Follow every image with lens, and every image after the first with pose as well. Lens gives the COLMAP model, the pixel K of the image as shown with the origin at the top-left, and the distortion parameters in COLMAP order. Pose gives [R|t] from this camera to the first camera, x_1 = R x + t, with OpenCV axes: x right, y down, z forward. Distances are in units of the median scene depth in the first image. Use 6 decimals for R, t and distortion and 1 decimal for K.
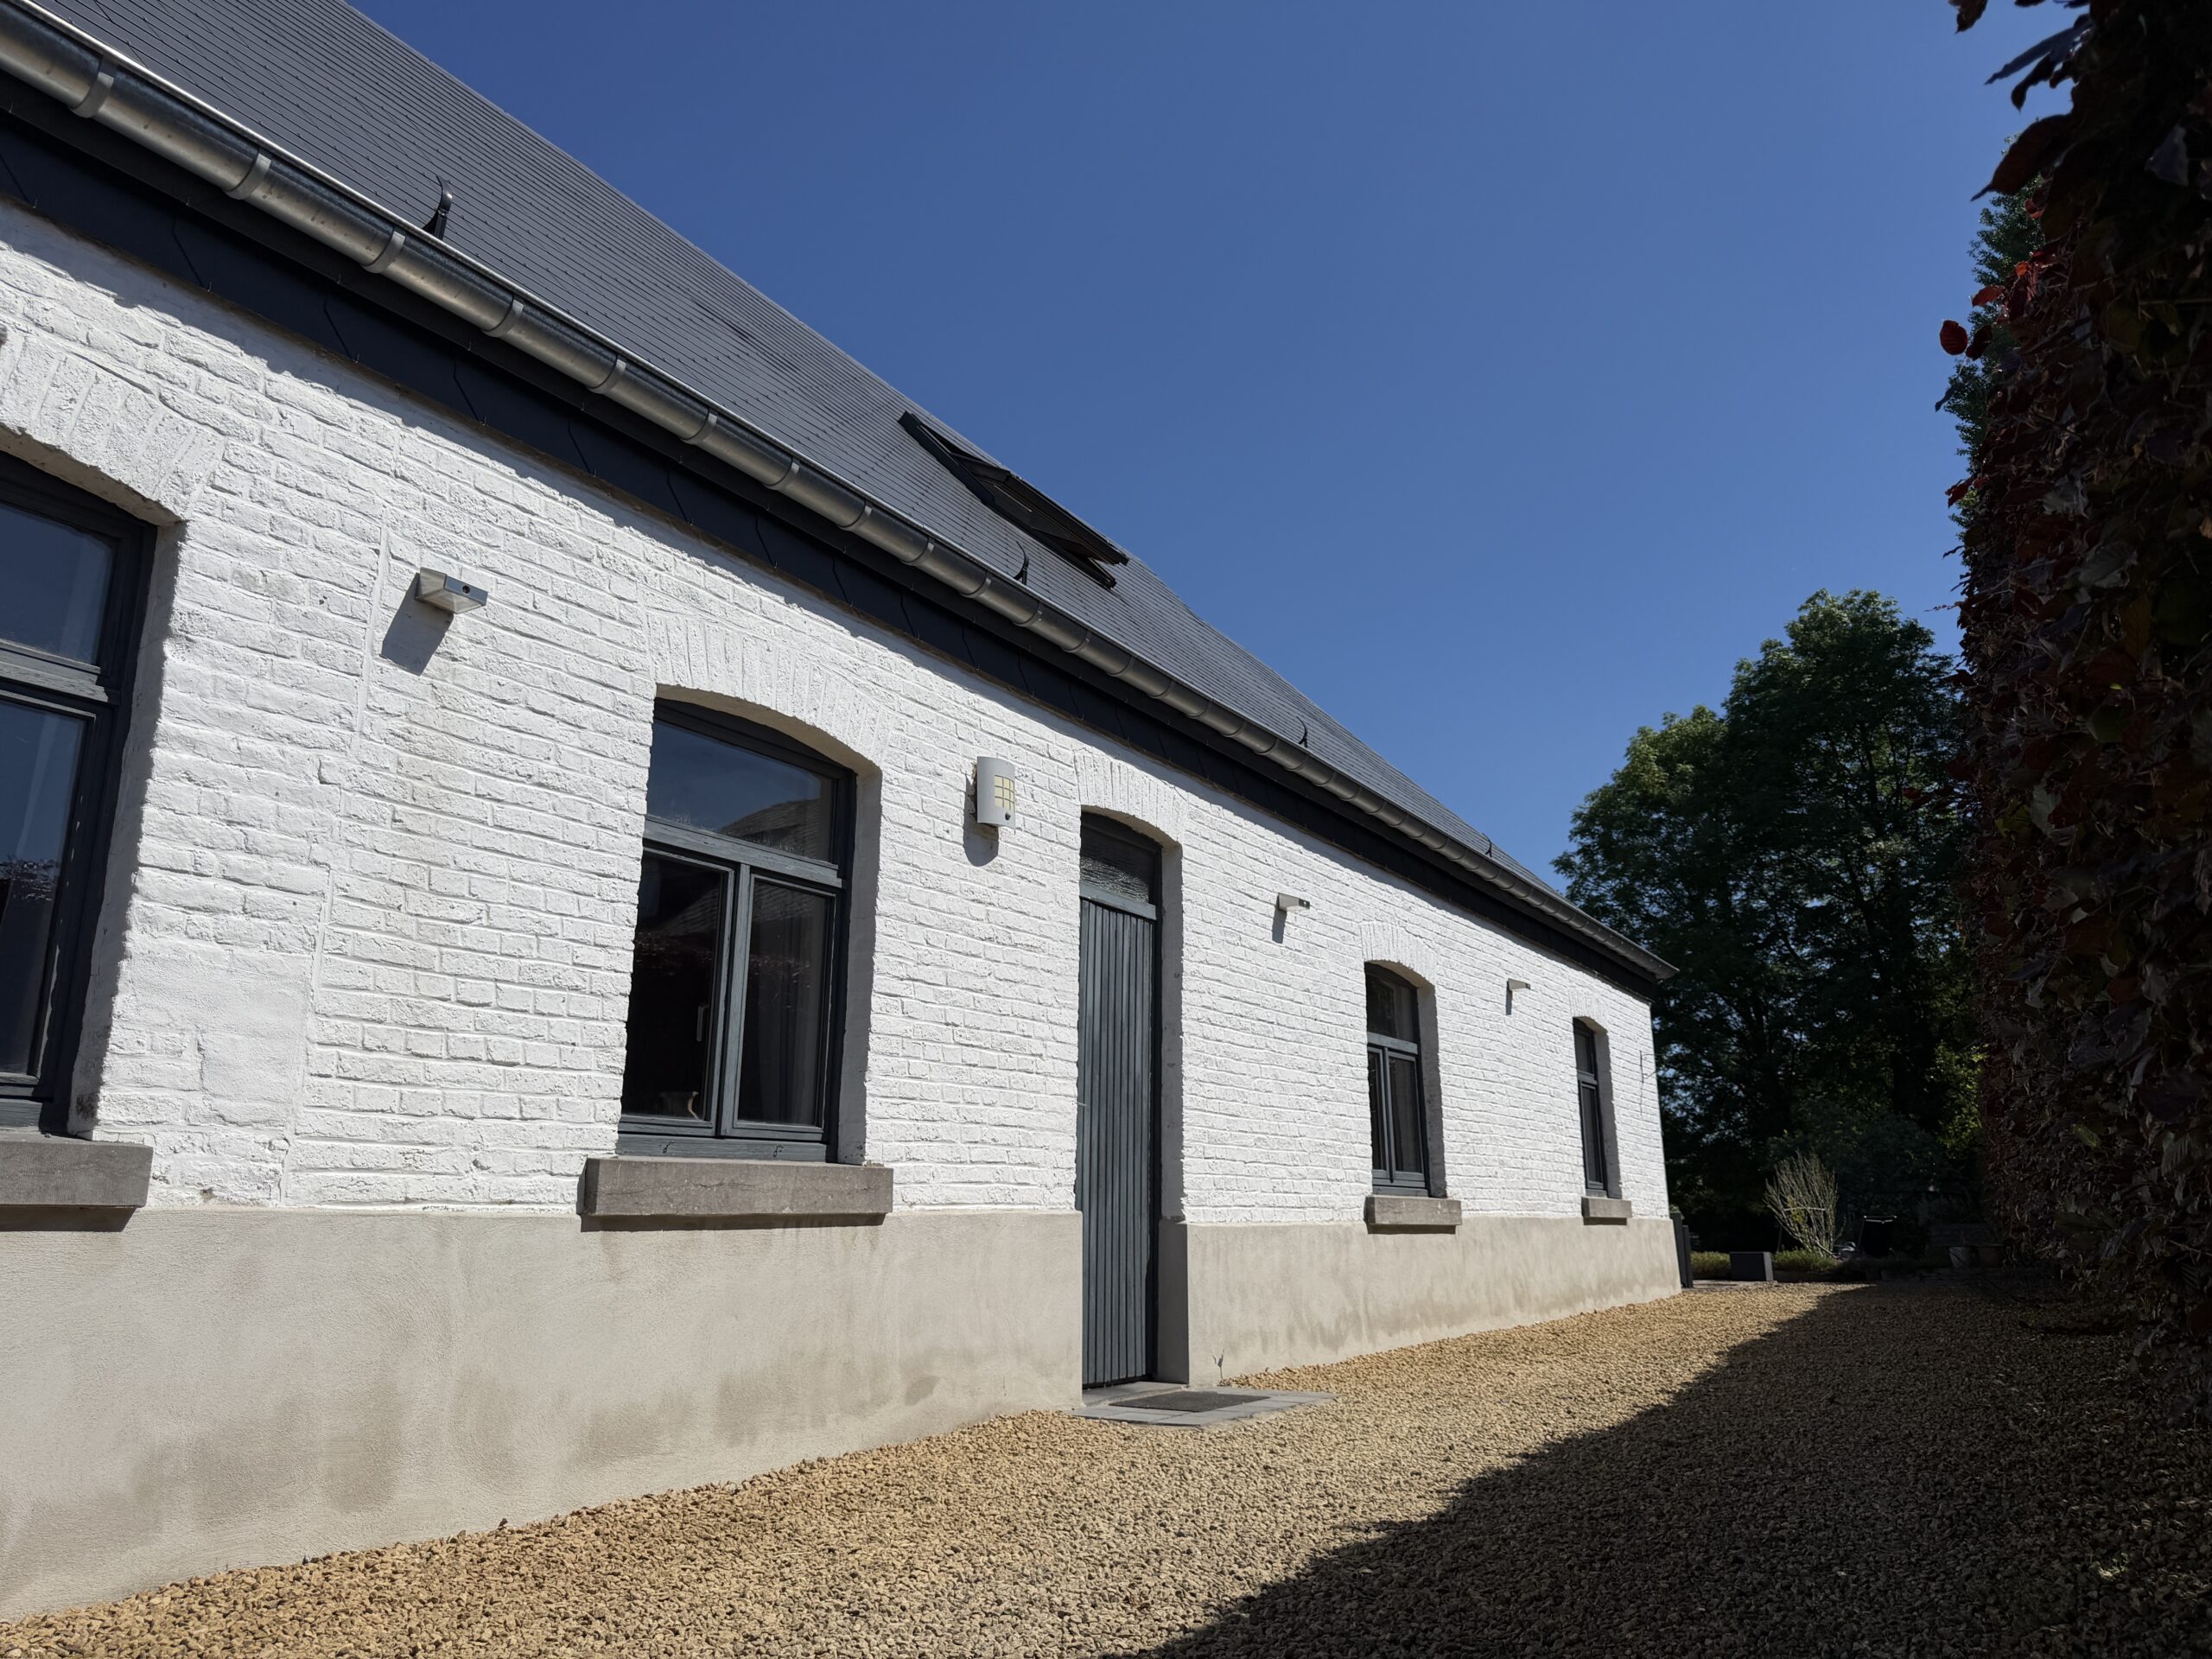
lens RADIAL K [[1559.6, 0, 1119.7], [0, 1559.6, 828.3], [0, 0, 1]] dist [0.046452, -0.038254]
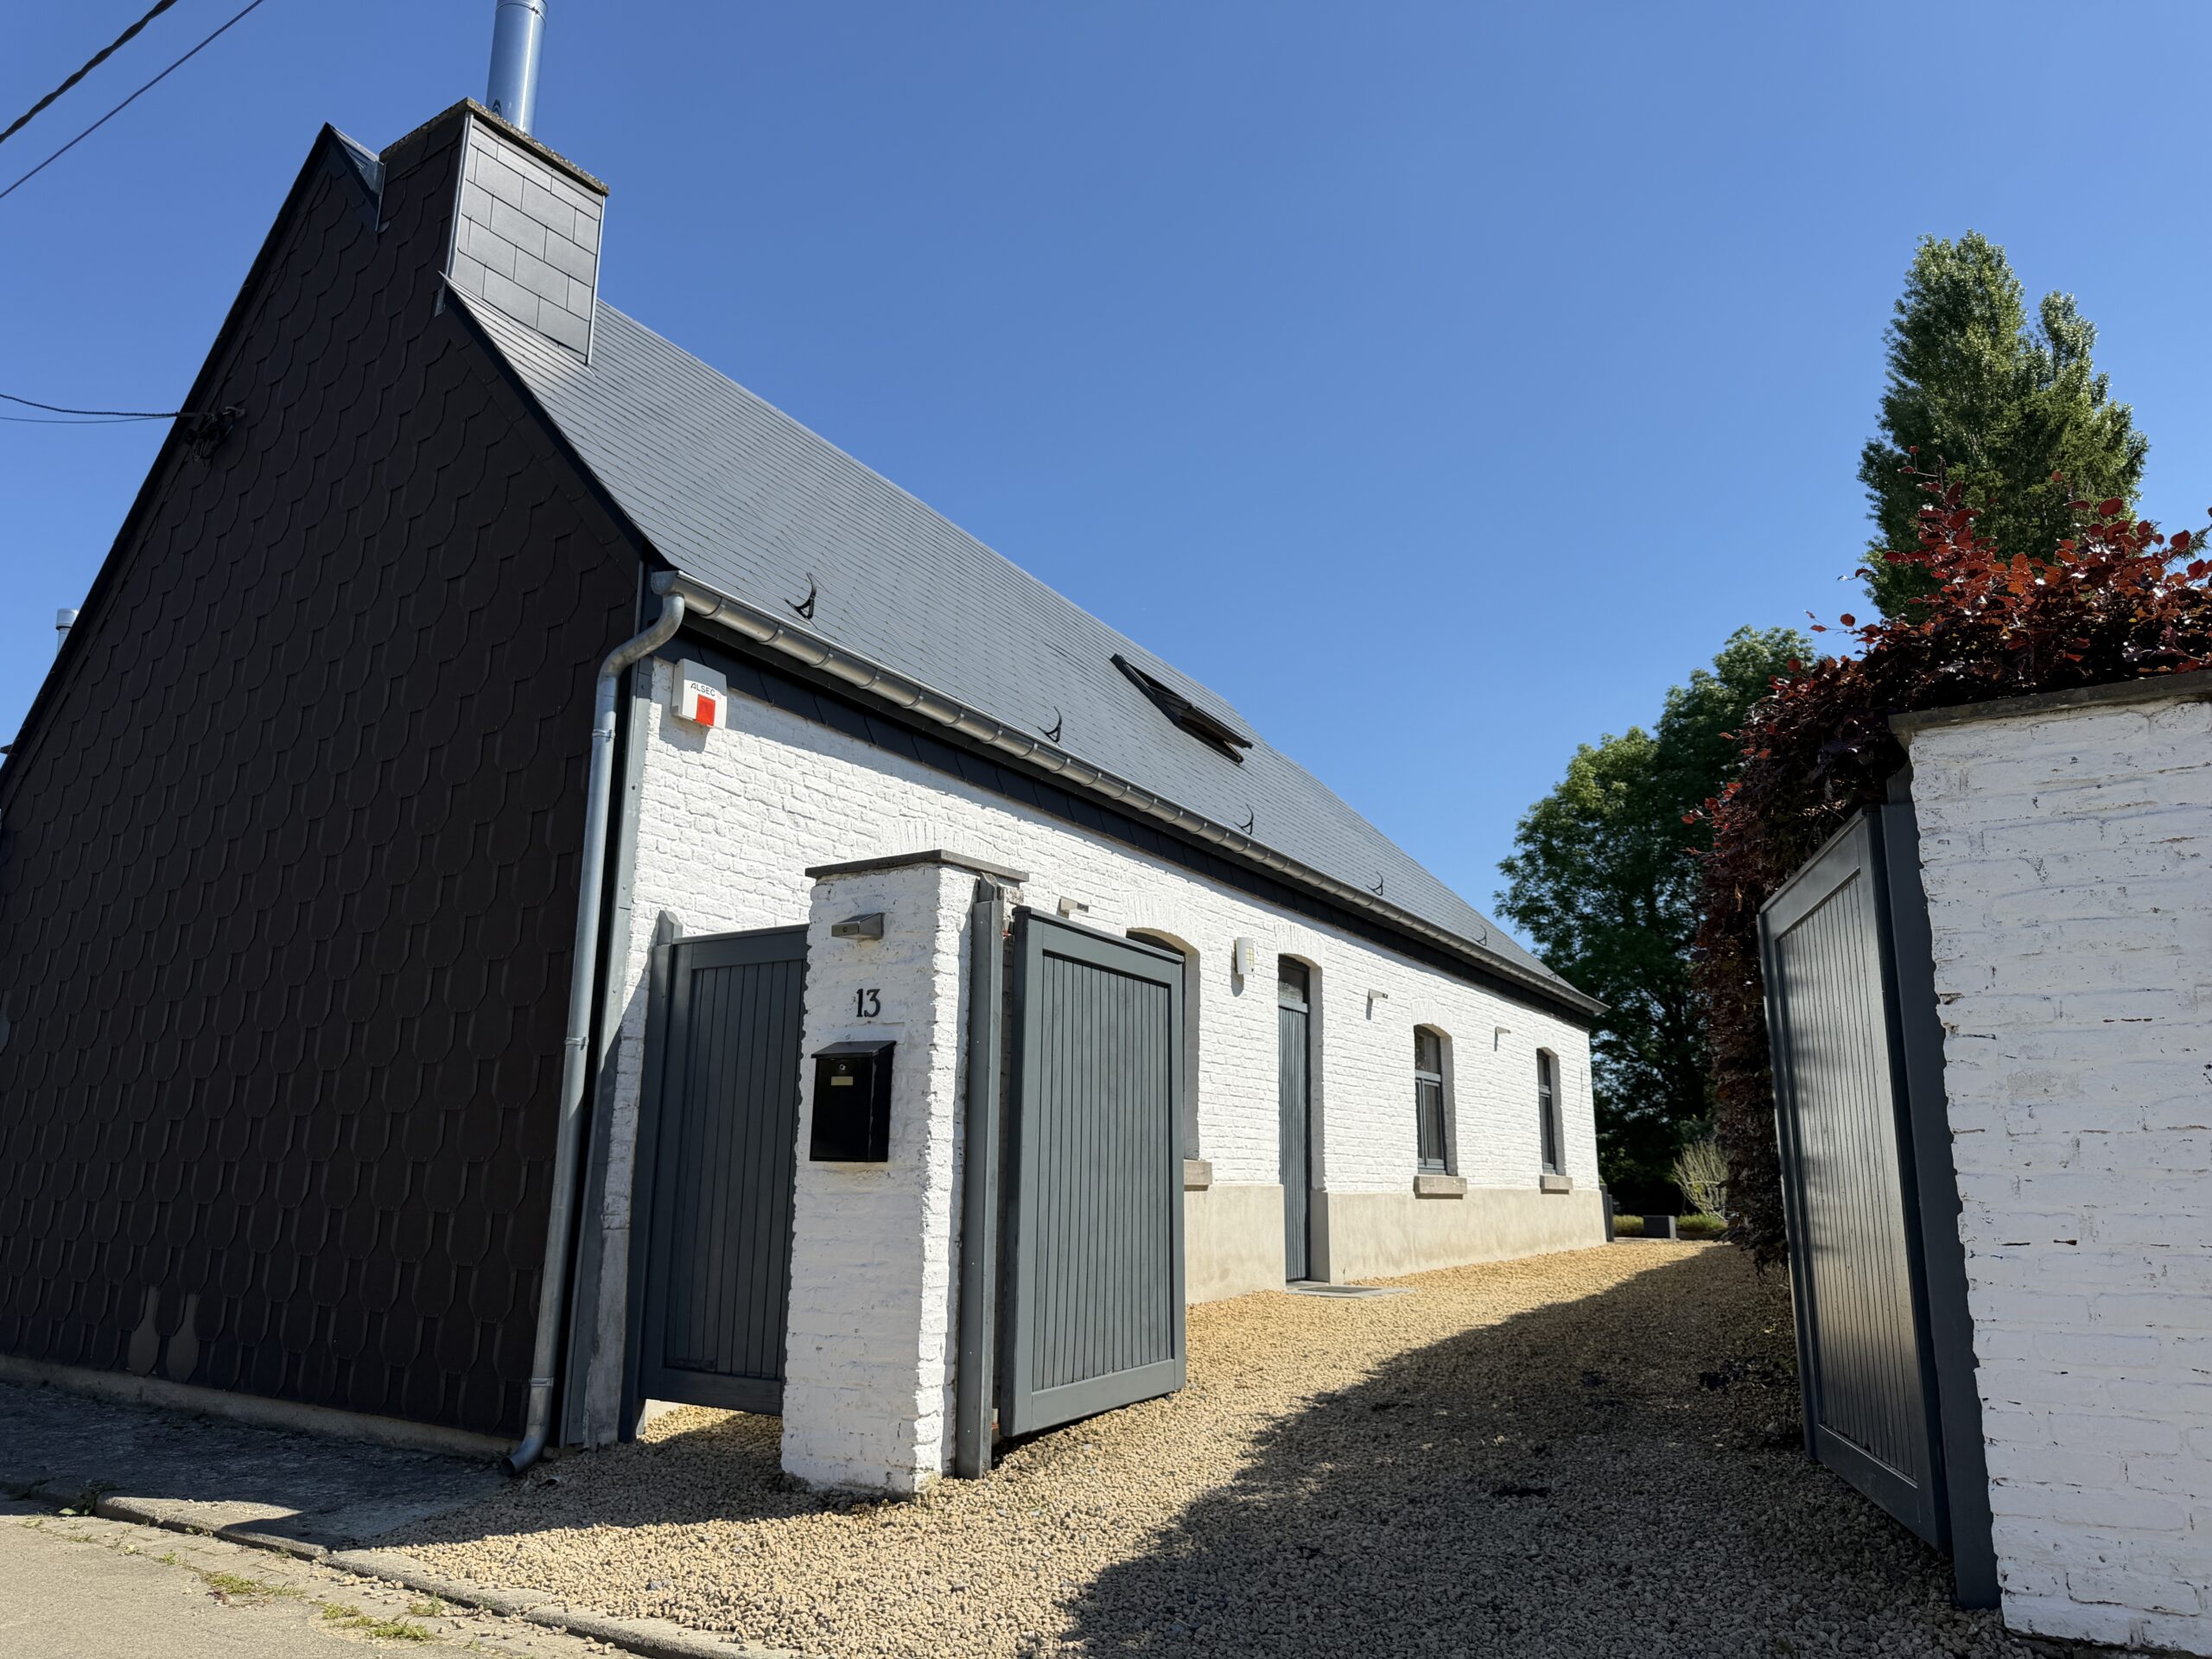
lens RADIAL K [[1559.6, 0, 1093.1], [0, 1559.6, 826.1], [0, 0, 1]] dist [0.046452, -0.038254]
pose [[0.999494, 0.021197, 0.023726, -0.192738], [-0.021756, 0.999486, 0.023553, -0.135562], [-0.023214, -0.024057, 0.999441, -0.518686]]
